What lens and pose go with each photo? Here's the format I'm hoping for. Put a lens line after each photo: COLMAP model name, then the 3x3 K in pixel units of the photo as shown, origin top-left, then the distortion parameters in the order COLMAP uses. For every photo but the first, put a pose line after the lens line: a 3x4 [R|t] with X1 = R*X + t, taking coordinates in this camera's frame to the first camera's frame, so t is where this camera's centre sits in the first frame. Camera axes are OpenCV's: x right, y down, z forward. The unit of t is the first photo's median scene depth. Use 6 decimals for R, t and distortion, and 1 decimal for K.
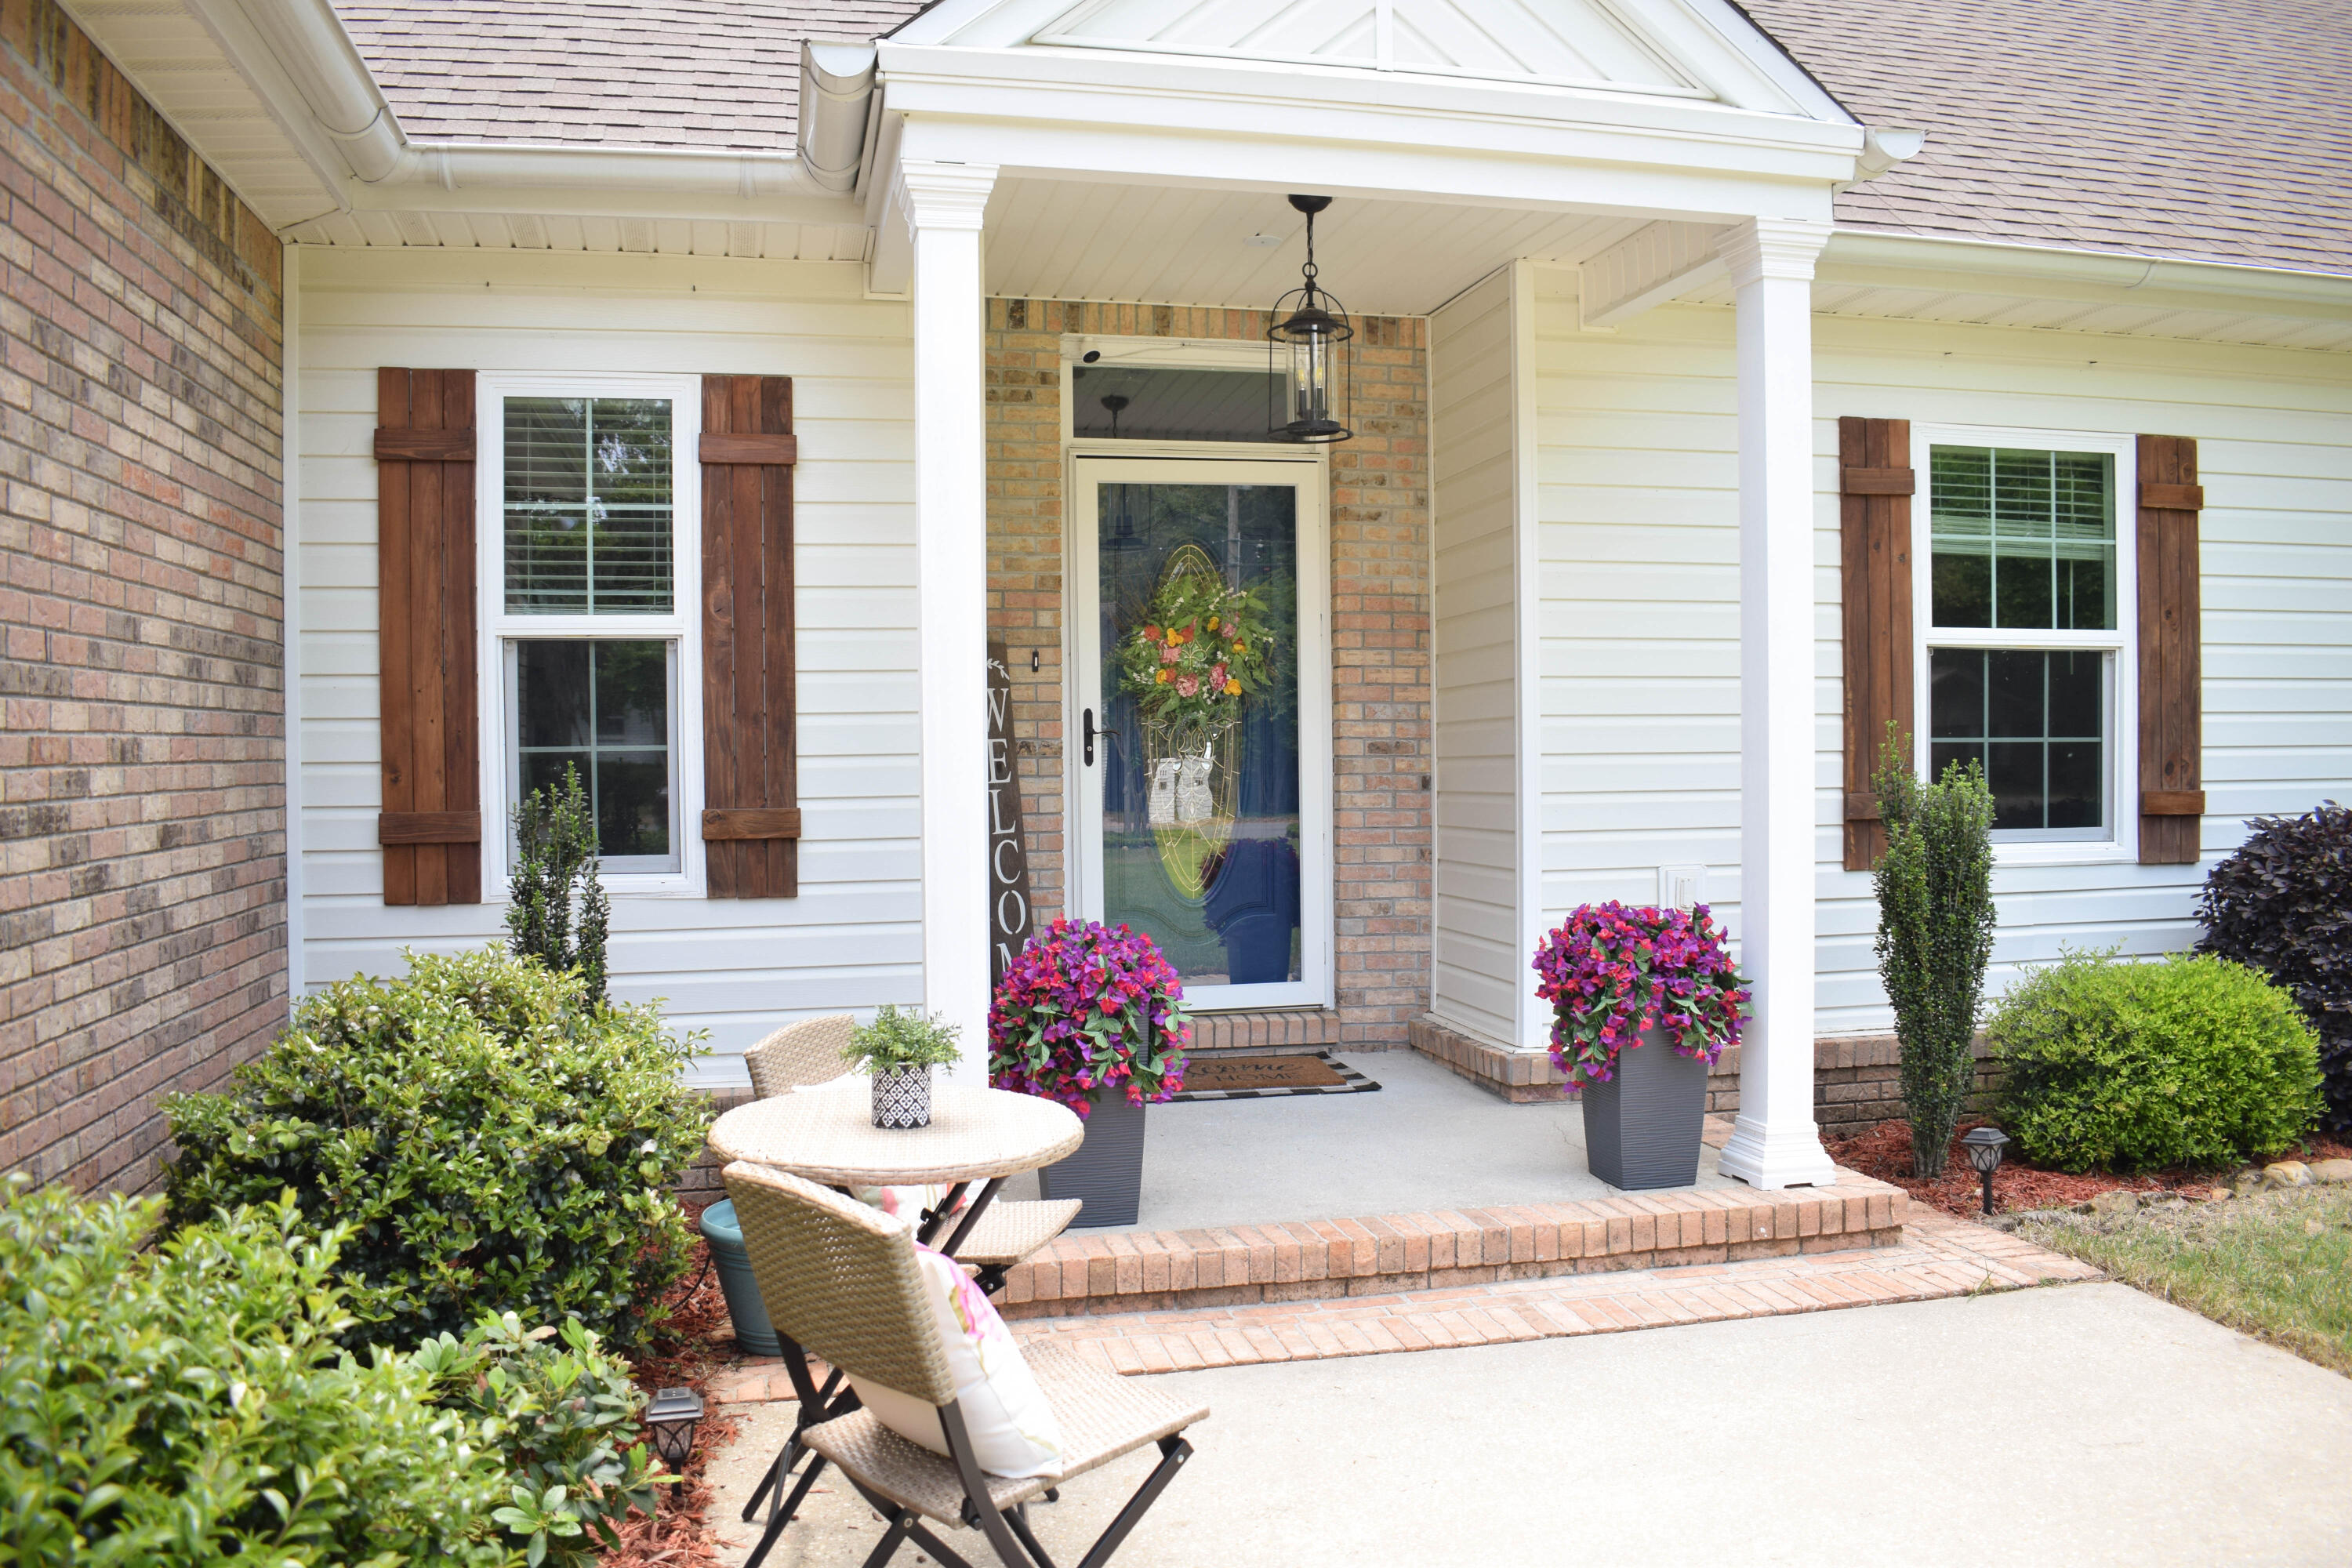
lens RADIAL K [[1842.0, 0, 1182.5], [0, 1842.0, 782.8], [0, 0, 1]] dist [-0.092444, 0.014872]
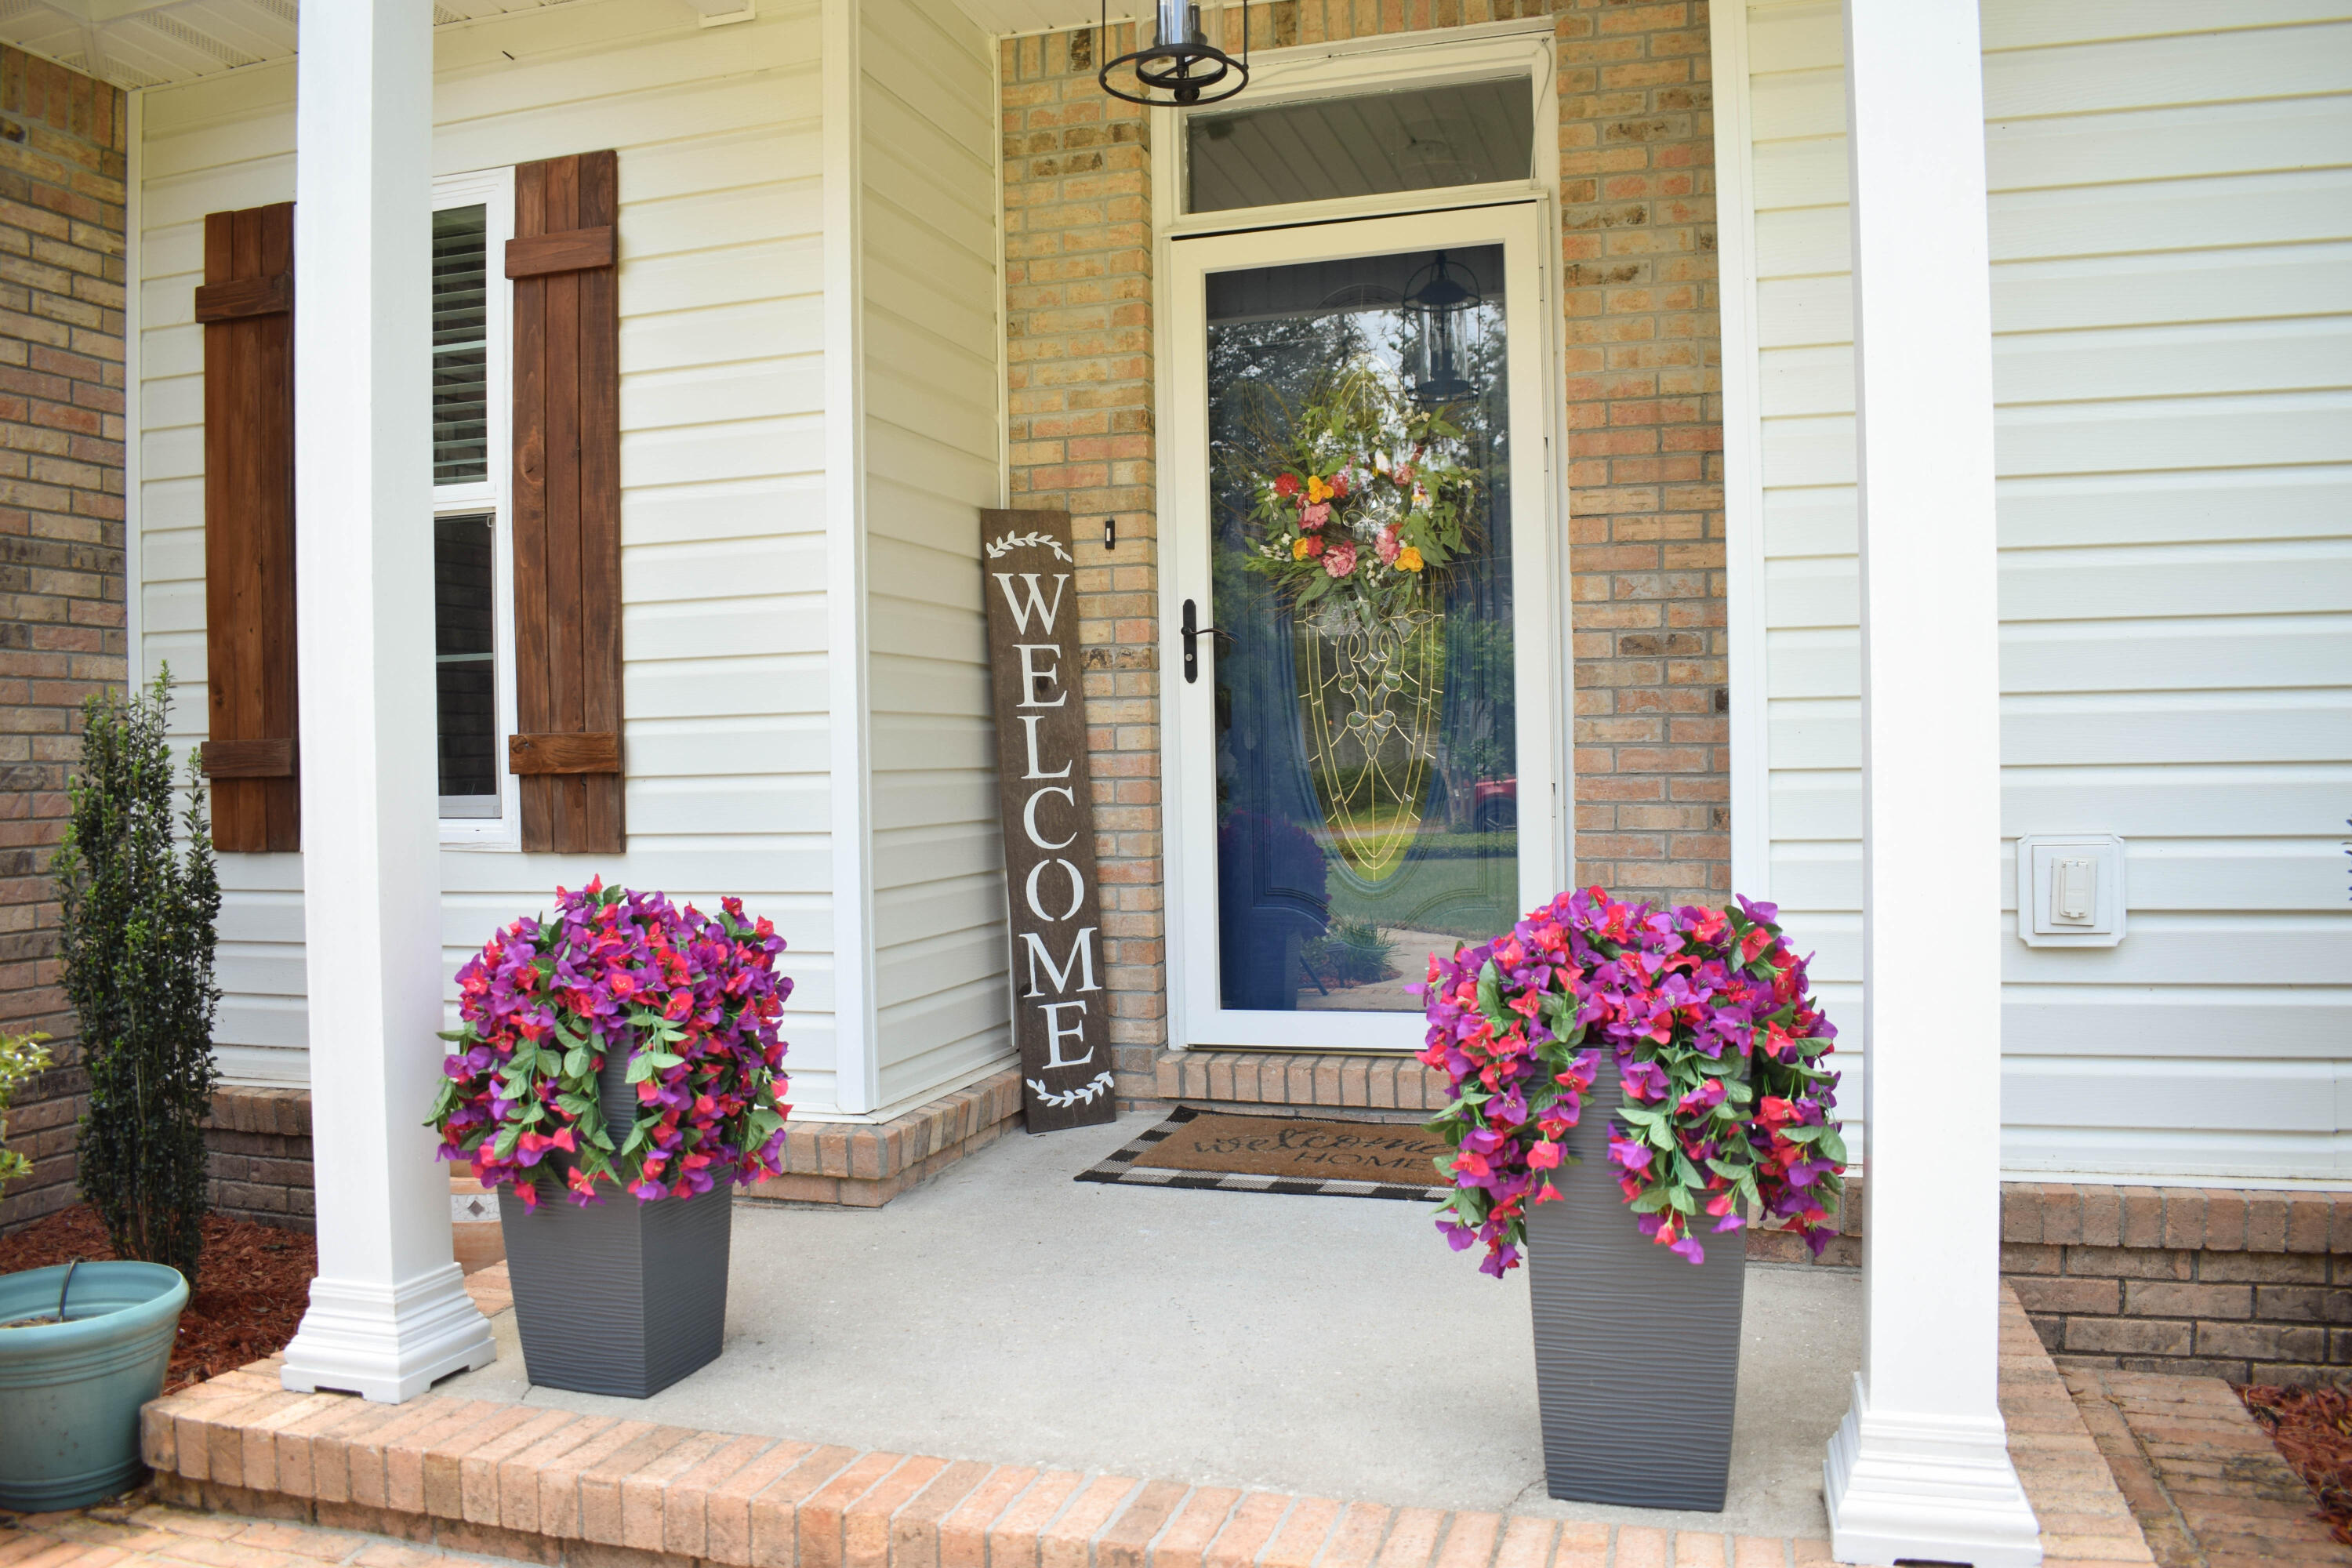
lens RADIAL K [[1842.0, 0, 1175.2], [0, 1842.0, 776.7], [0, 0, 1]] dist [-0.092444, 0.014872]
pose [[0.864727, -0.000798, -0.502241, 0.294662], [0.000182, 0.999999, -0.001276, 0.027406], [0.502242, 0.001012, 0.864727, 0.406638]]
